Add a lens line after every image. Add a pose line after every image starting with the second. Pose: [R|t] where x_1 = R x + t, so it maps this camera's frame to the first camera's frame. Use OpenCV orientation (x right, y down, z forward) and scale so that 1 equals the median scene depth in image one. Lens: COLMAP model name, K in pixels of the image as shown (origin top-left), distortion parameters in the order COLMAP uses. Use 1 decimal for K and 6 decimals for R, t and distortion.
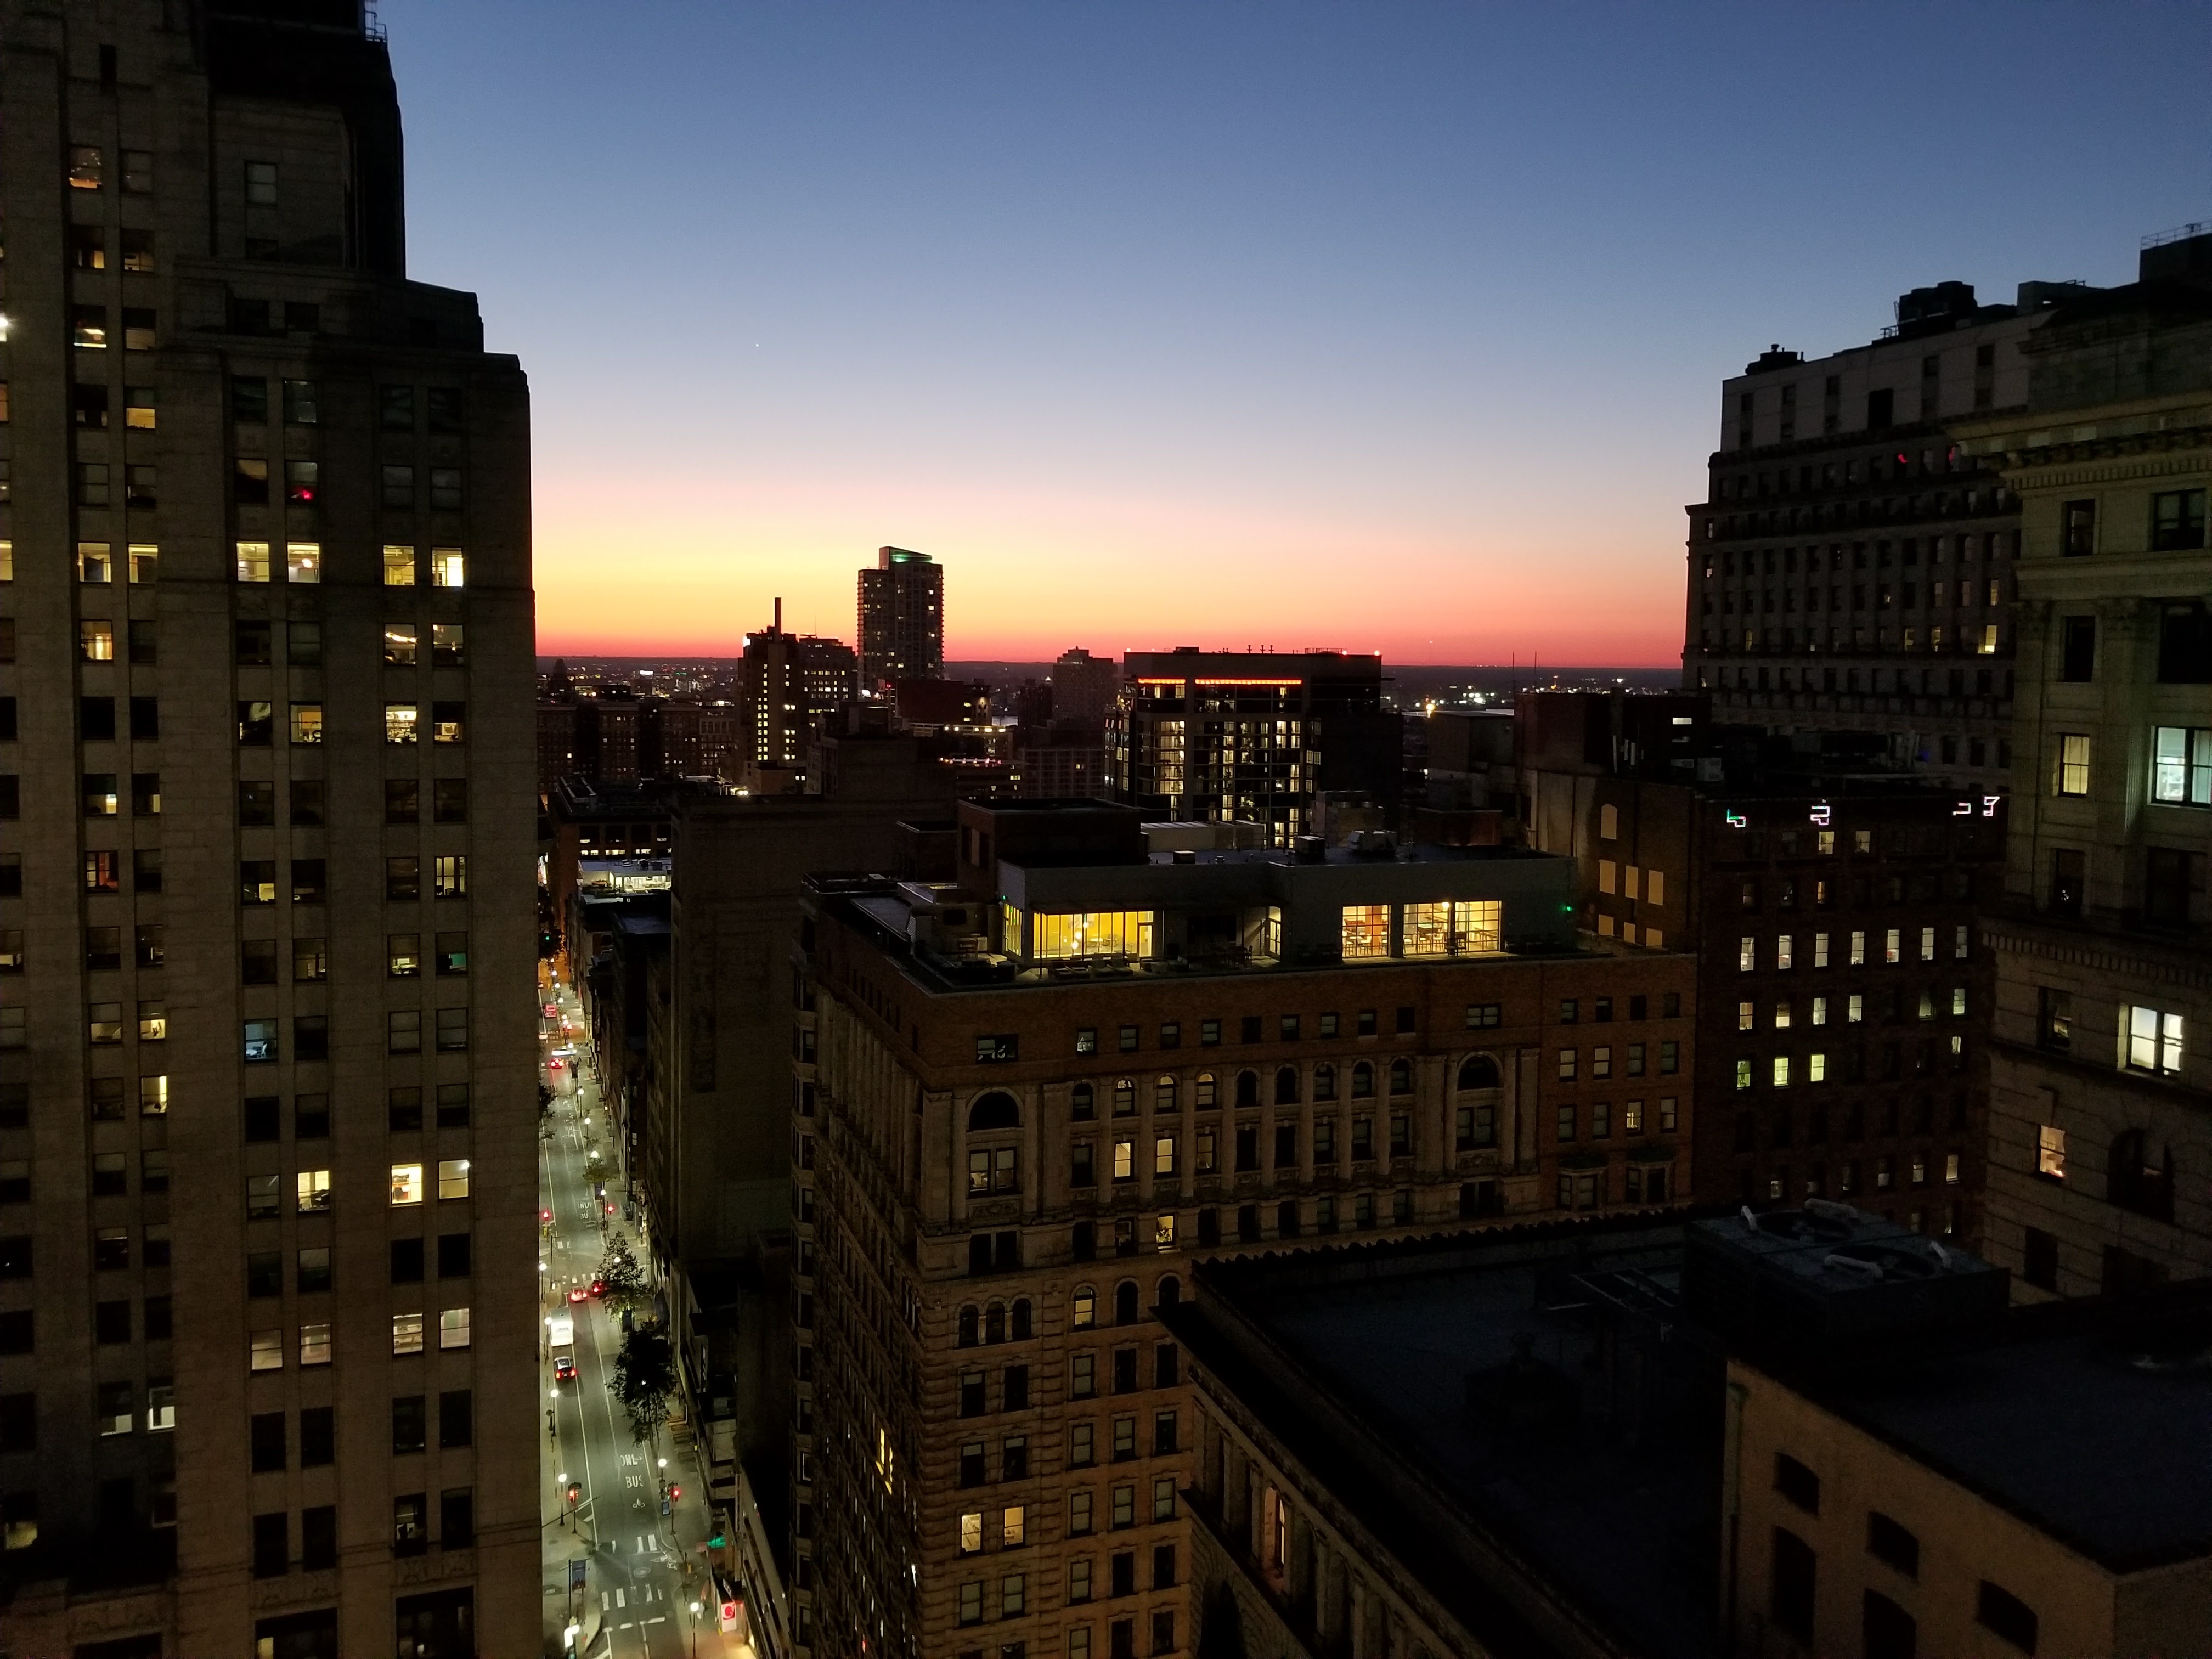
lens RADIAL K [[1682.6, 0, 1072.1], [0, 1682.6, 740.4], [0, 0, 1]] dist [0.079520, -0.115272]
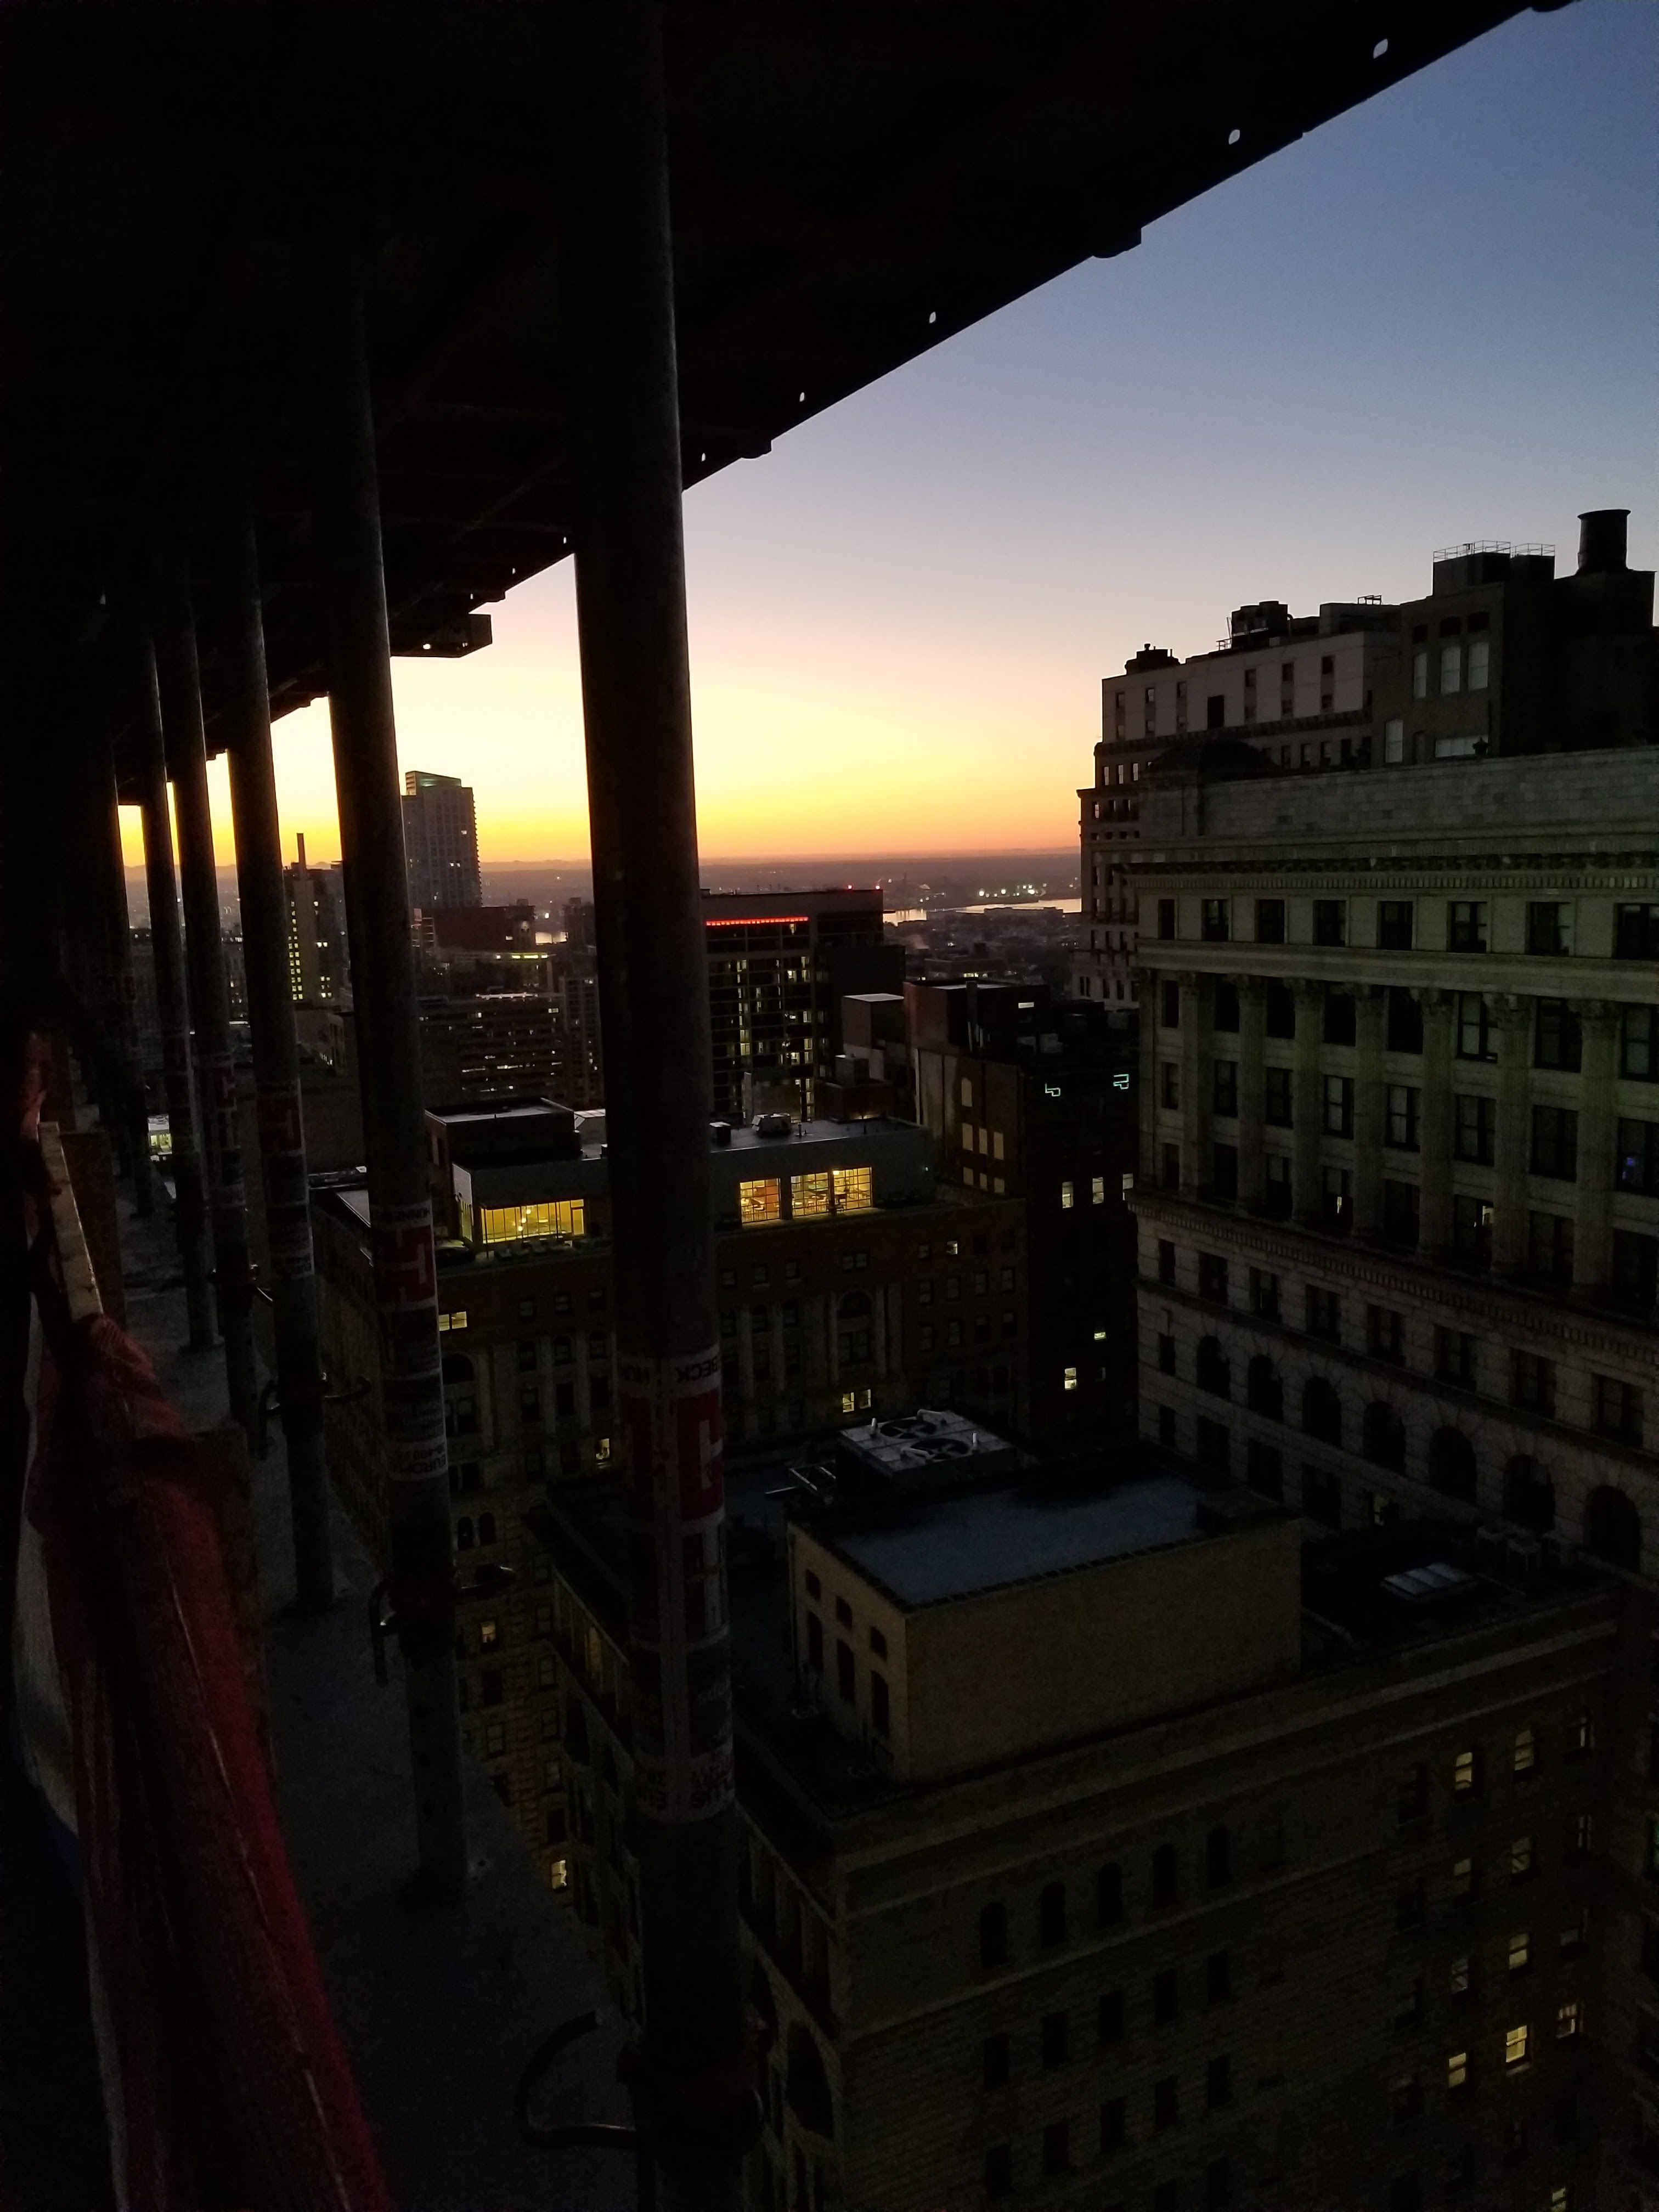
lens RADIAL K [[1682.6, 0, 829.9], [0, 1682.6, 1109.2], [0, 0, 1]] dist [0.079520, -0.115272]
pose [[0.991860, -0.058015, 0.113345, 0.087473], [0.046941, 0.994075, 0.098034, -0.071152], [-0.118361, -0.091916, 0.988707, -0.218128]]
